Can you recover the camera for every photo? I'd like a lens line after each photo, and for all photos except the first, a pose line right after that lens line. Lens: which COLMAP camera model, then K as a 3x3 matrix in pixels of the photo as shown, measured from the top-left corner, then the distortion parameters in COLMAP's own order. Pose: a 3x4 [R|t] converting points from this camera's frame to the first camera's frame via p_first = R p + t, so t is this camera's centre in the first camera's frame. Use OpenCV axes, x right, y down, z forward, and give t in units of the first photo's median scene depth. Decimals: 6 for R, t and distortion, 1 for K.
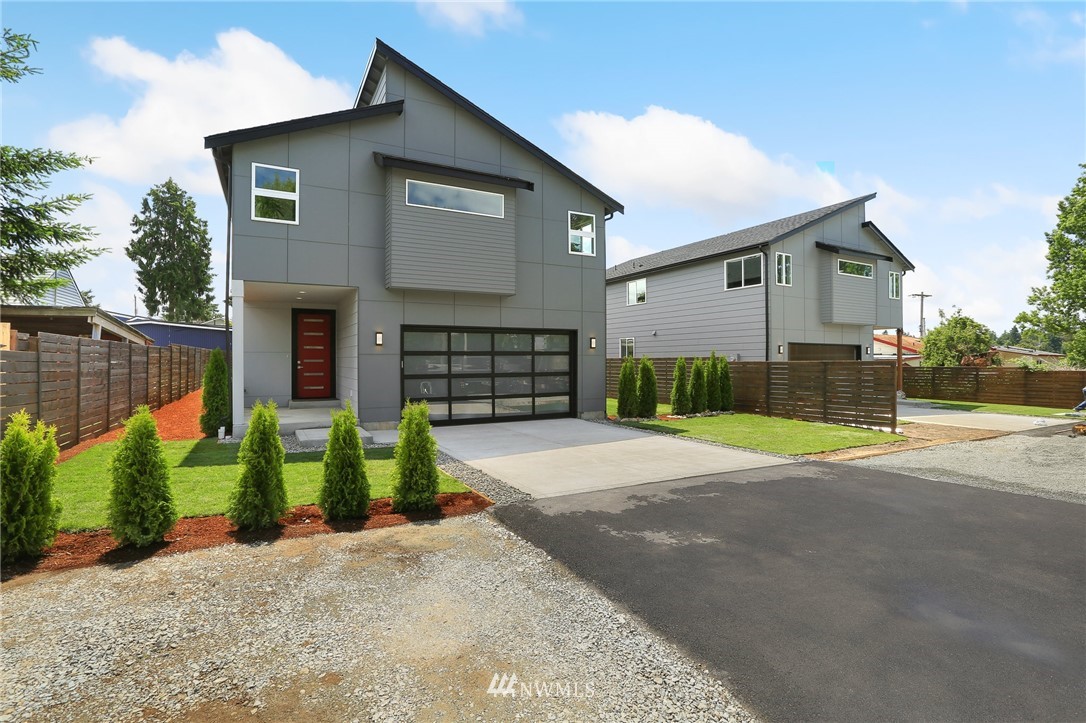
lens RADIAL K [[510.9, 0, 543.3], [0, 510.9, 355.4], [0, 0, 1]] dist [-0.047520, 0.020731]
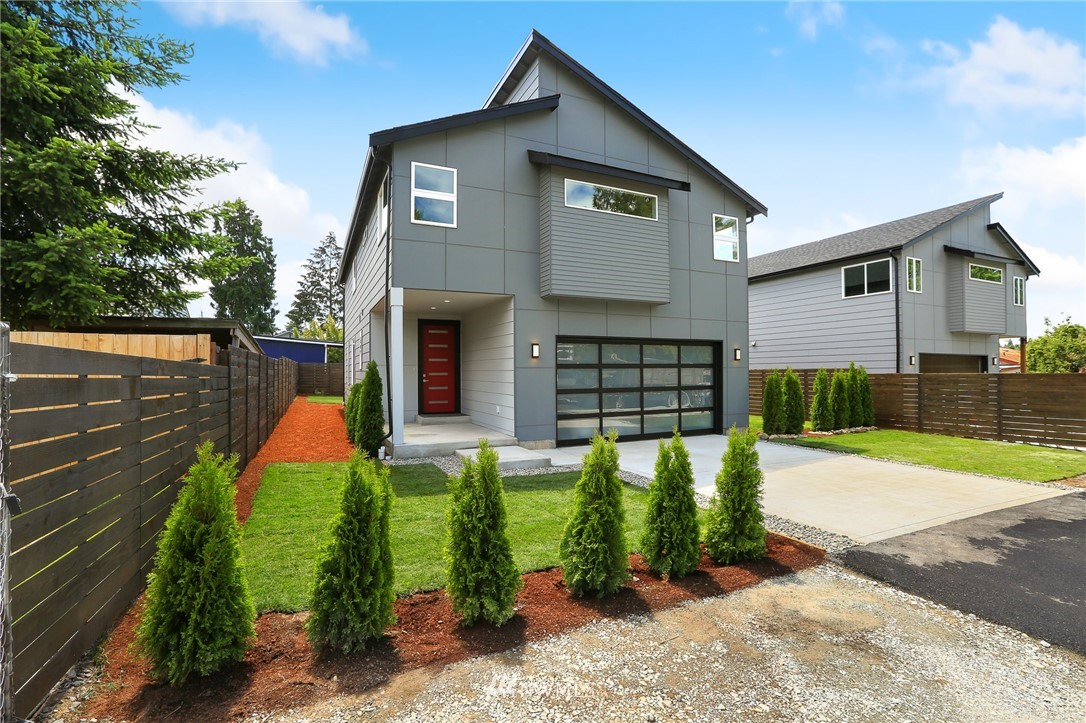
lens RADIAL K [[498.5, 0, 543.0], [0, 498.5, 361.5], [0, 0, 1]] dist [-0.051594, 0.022373]
pose [[0.998391, -0.003363, -0.056604, -0.208528], [0.002758, 0.999938, -0.010753, -0.002545], [0.056637, 0.010580, 0.998339, 0.076486]]
